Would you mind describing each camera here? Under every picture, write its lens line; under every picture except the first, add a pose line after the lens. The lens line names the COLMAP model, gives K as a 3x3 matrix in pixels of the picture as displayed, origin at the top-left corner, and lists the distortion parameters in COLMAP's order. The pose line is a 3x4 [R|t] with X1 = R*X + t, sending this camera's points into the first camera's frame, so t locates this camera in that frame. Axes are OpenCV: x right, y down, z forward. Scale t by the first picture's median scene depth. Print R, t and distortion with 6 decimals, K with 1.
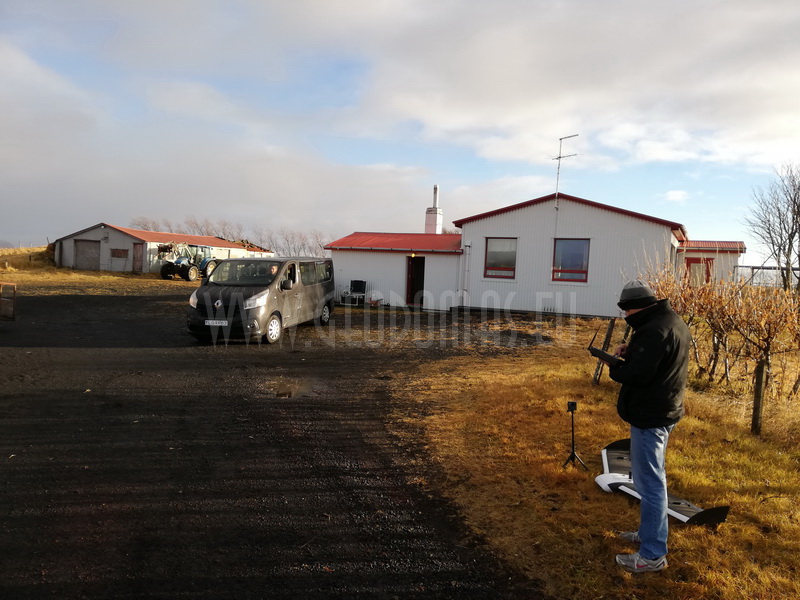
lens RADIAL K [[601.7, 0, 398.9], [0, 601.7, 301.1], [0, 0, 1]] dist [0.030180, -0.006392]
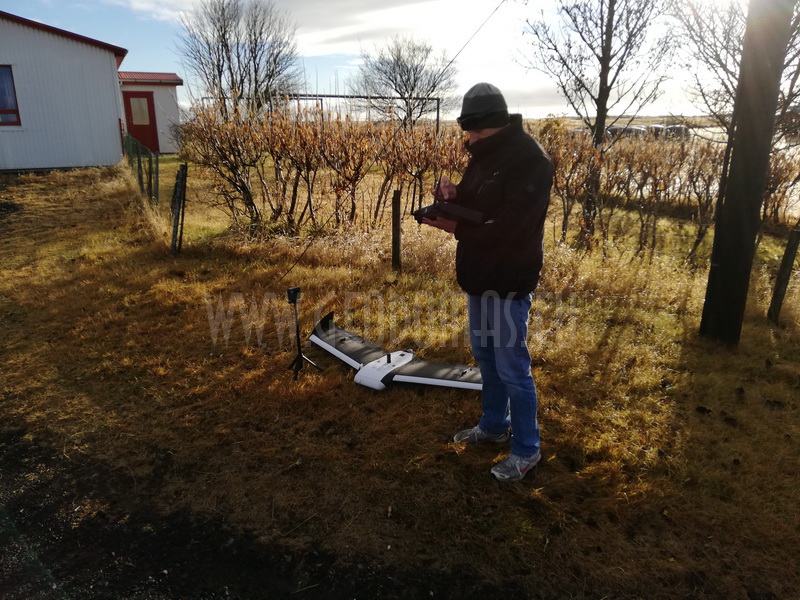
lens RADIAL K [[601.7, 0, 400.5], [0, 601.7, 295.0], [0, 0, 1]] dist [0.030180, -0.006392]
pose [[0.592753, -0.270278, 0.758679, -0.142218], [0.081982, 0.957364, 0.277007, -0.000432], [-0.801201, -0.101999, 0.589639, 0.458116]]
